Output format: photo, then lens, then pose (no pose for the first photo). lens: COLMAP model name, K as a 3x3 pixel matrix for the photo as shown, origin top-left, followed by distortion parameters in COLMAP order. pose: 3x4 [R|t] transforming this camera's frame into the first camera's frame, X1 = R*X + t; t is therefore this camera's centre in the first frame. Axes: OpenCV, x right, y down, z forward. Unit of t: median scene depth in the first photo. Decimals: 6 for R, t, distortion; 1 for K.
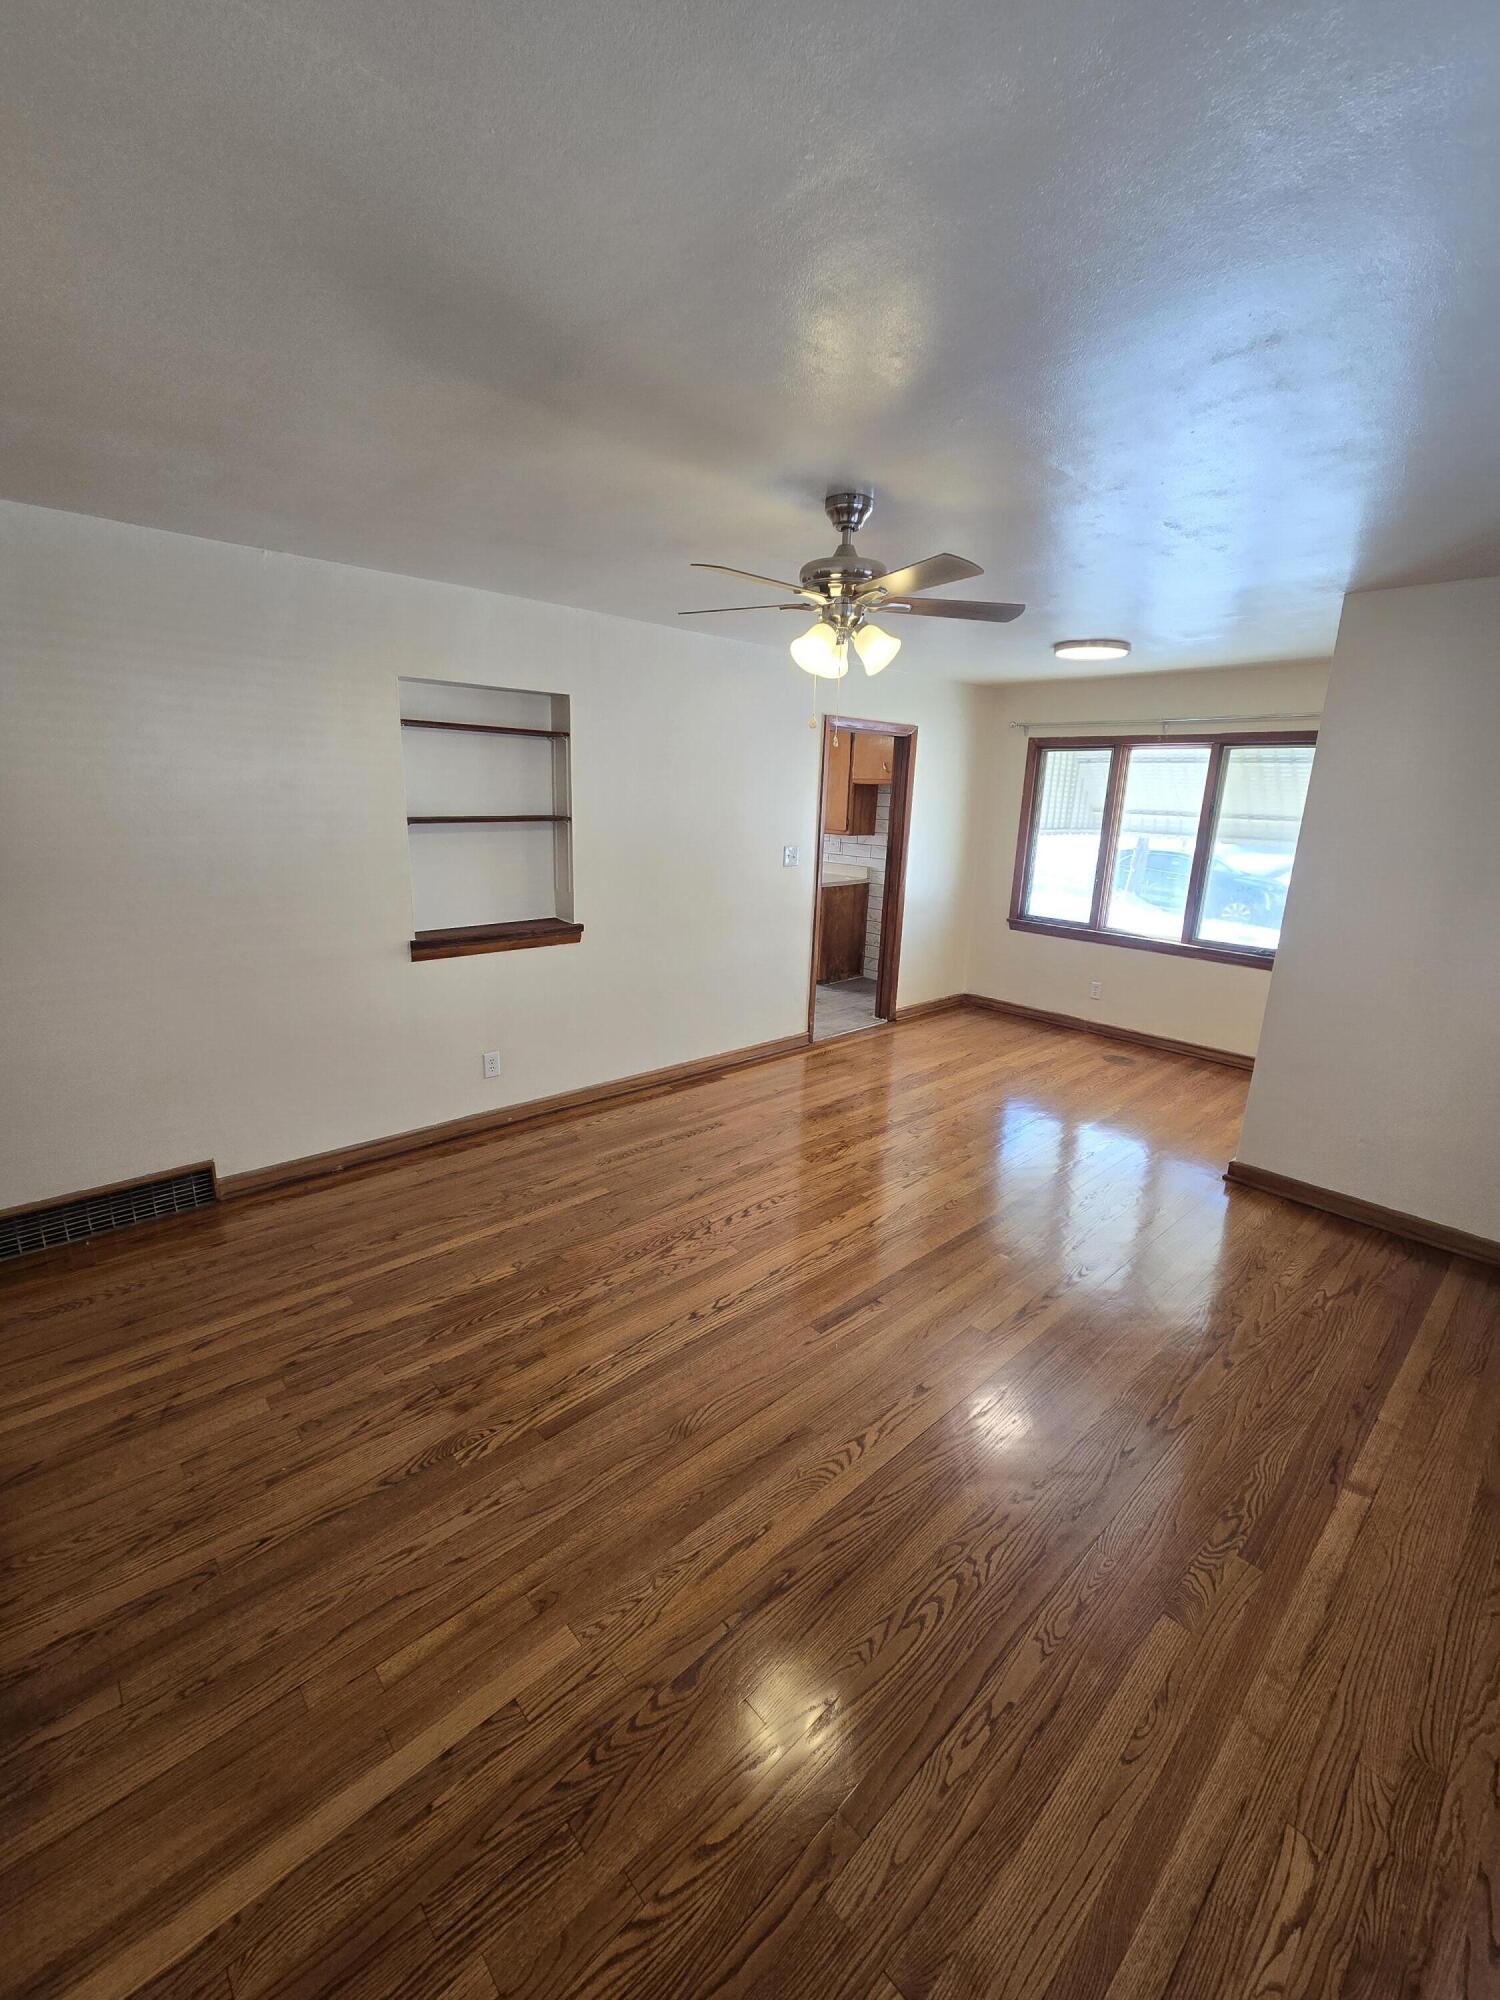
lens RADIAL K [[820.7, 0, 745.1], [0, 820.7, 1000.5], [0, 0, 1]] dist [0.004103, 0.000557]
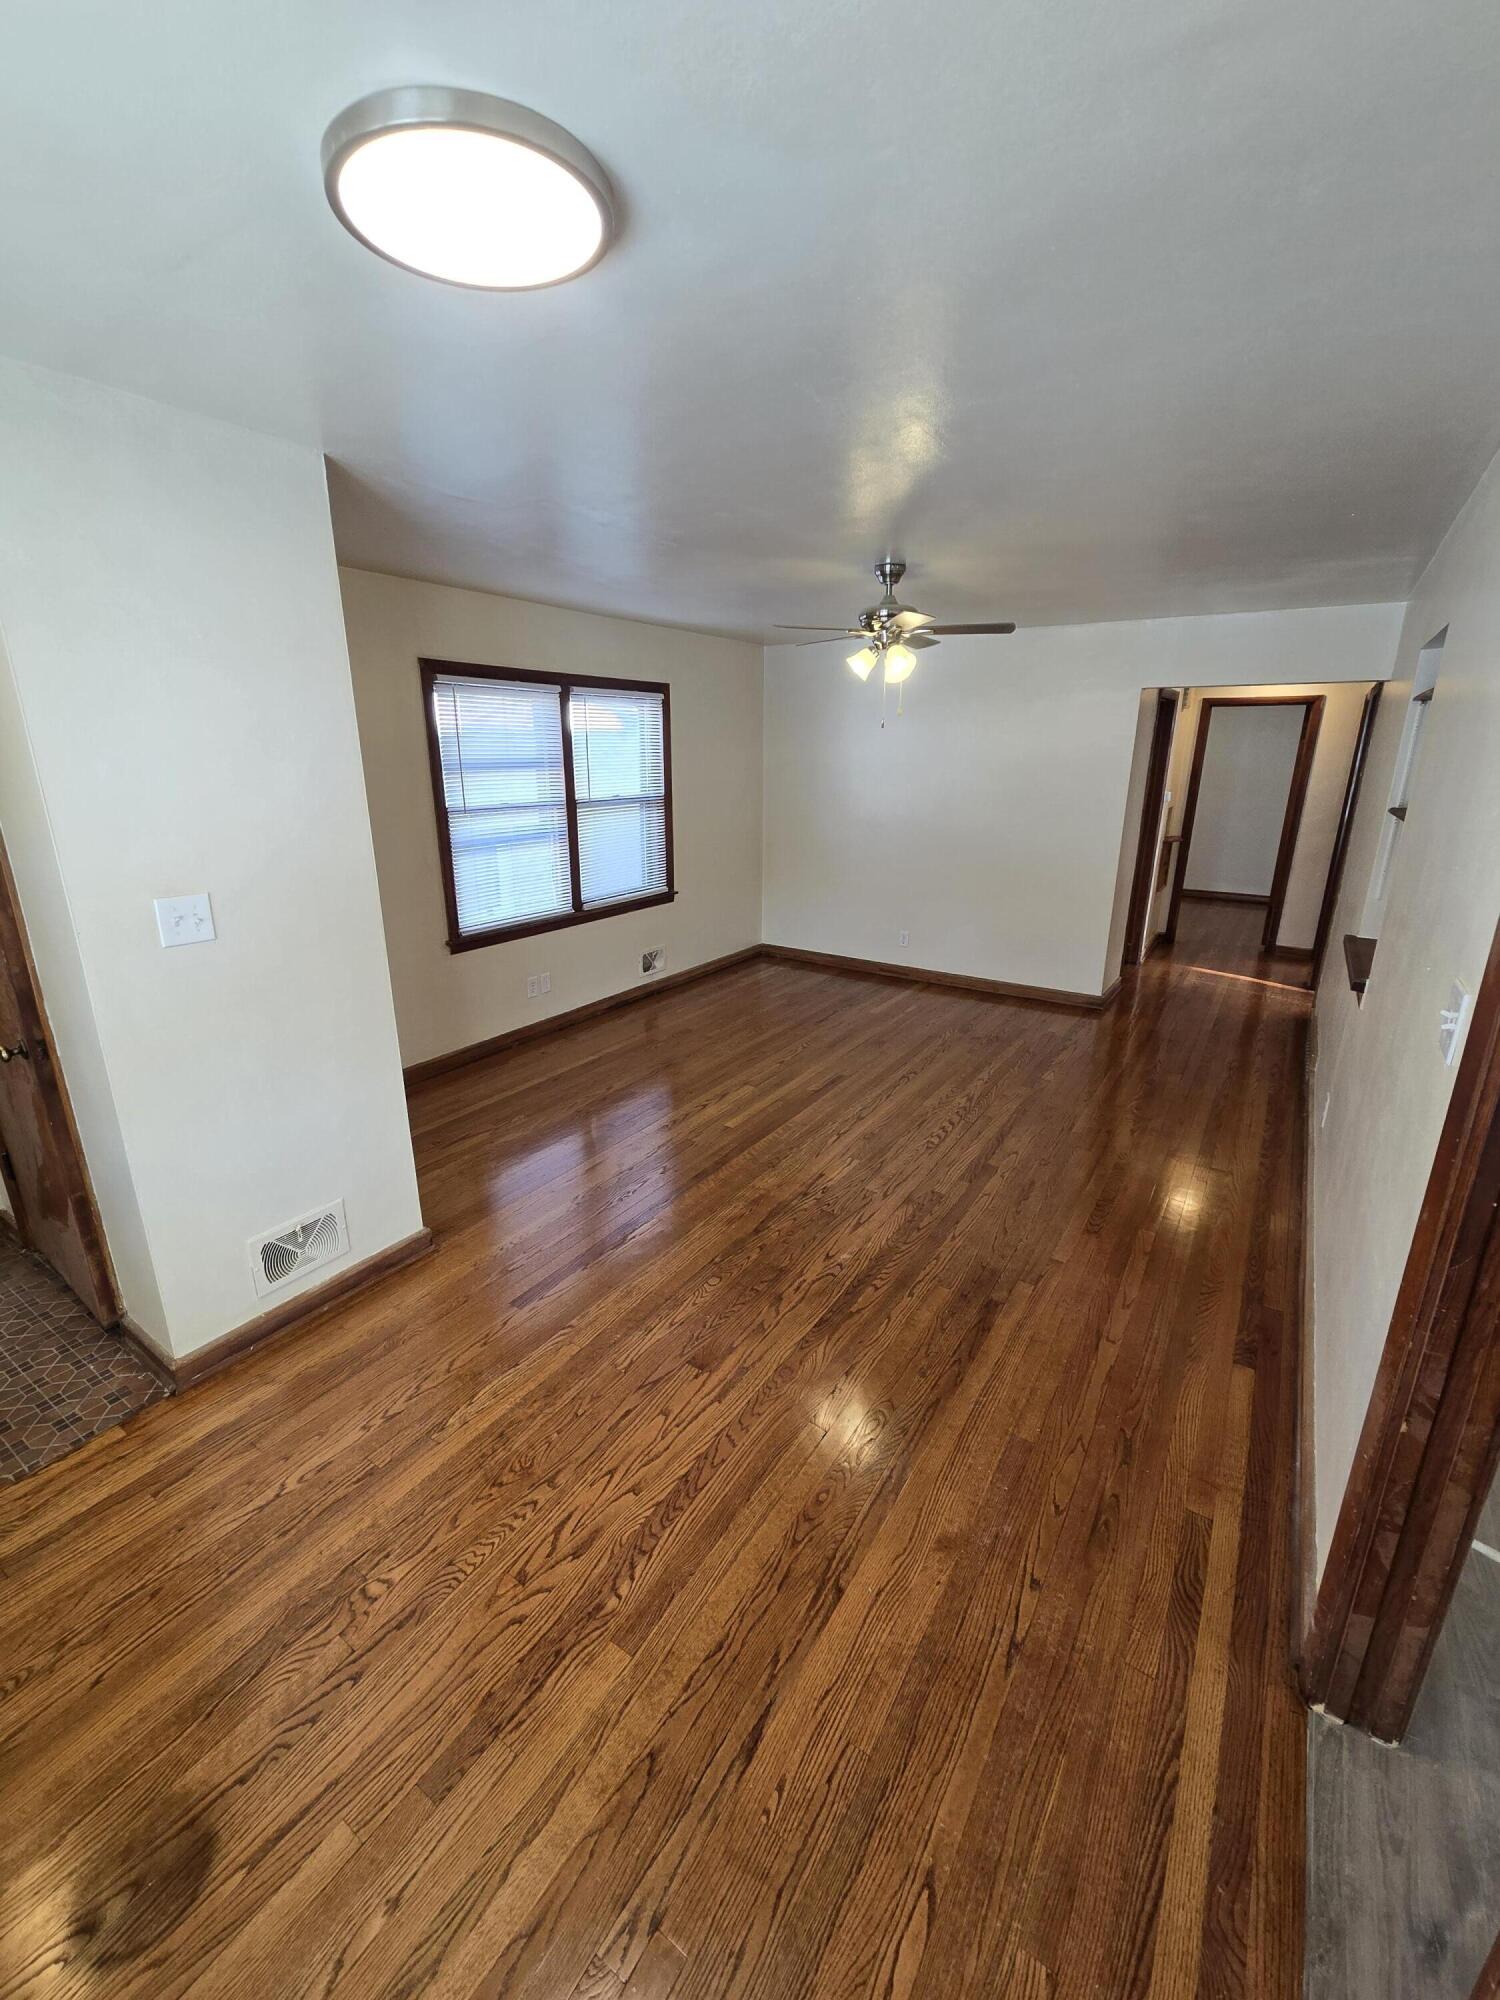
lens RADIAL K [[820.7, 0, 745.2], [0, 820.7, 994.4], [0, 0, 1]] dist [0.004103, 0.000557]
pose [[-0.969466, 0.028961, -0.243510, 0.598300], [-0.101269, 0.857093, 0.505110, -0.500570], [0.223339, 0.514347, -0.827990, 1.960885]]
